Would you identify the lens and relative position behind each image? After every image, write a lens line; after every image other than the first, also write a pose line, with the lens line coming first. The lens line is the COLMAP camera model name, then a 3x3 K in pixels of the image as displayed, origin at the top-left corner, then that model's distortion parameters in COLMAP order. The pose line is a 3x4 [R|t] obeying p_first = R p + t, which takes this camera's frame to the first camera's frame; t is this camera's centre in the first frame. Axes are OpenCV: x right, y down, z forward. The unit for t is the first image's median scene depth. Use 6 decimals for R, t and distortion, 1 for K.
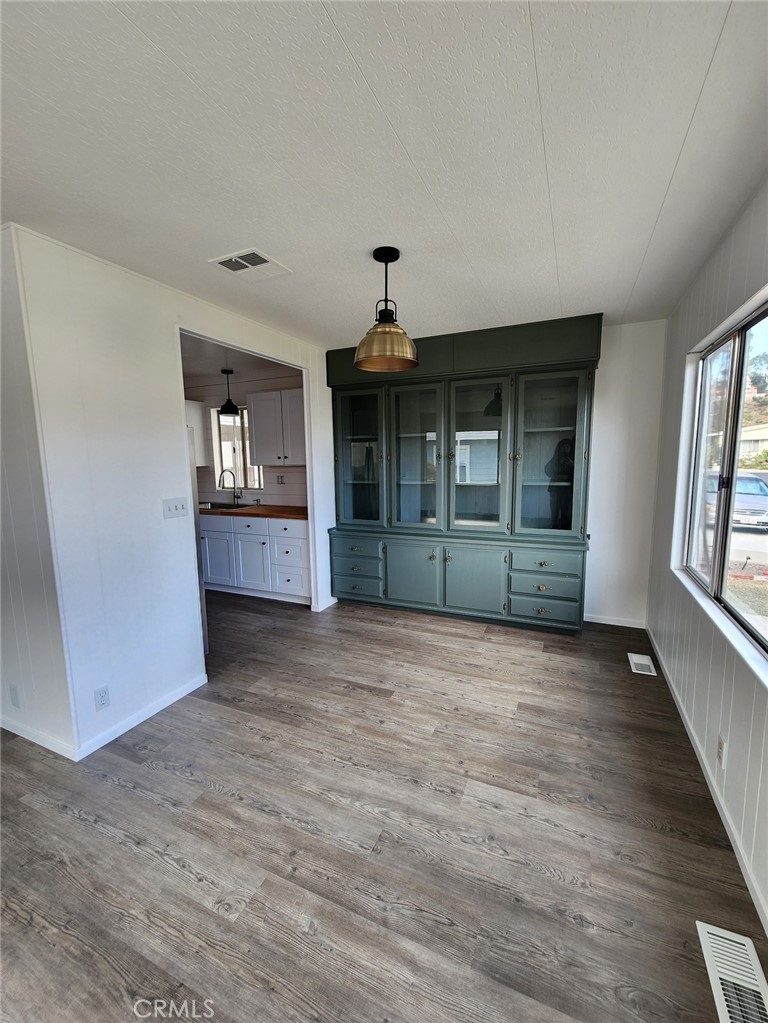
lens RADIAL K [[420.8, 0, 390.0], [0, 420.8, 515.3], [0, 0, 1]] dist [0.000724, -0.001860]
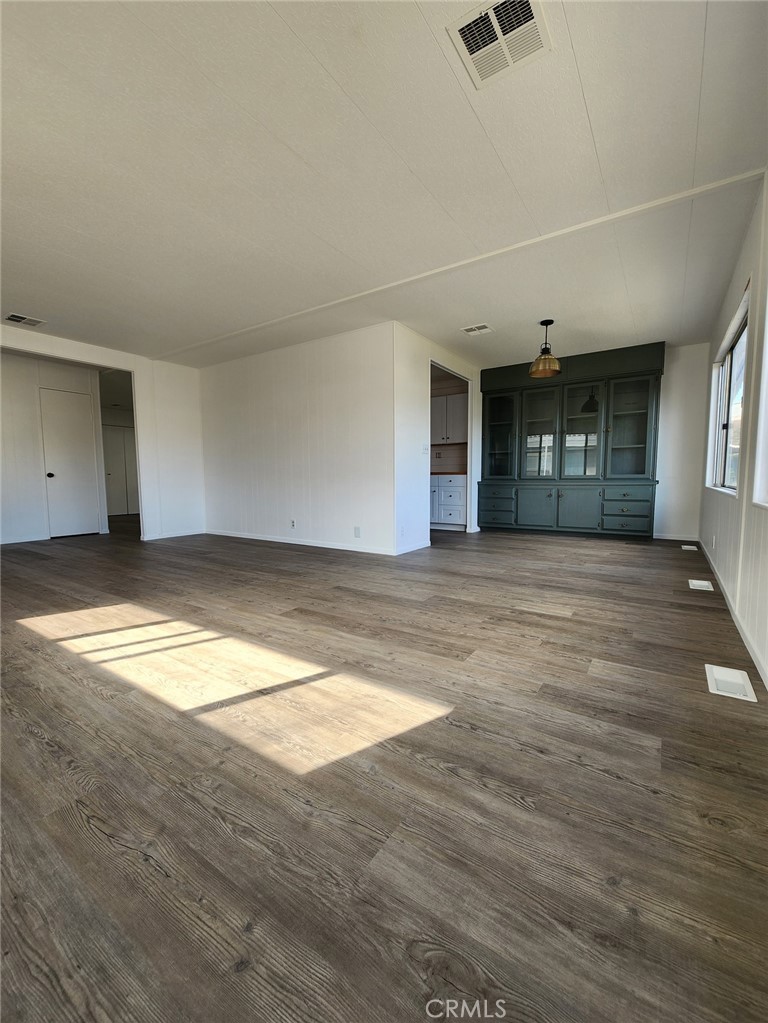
lens RADIAL K [[420.8, 0, 386.2], [0, 420.8, 514.6], [0, 0, 1]] dist [0.000724, -0.001860]
pose [[0.984945, 0.023789, -0.171222, -0.245248], [-0.032475, 0.998314, -0.048113, 0.280915], [0.169788, 0.052949, 0.984057, -0.691445]]
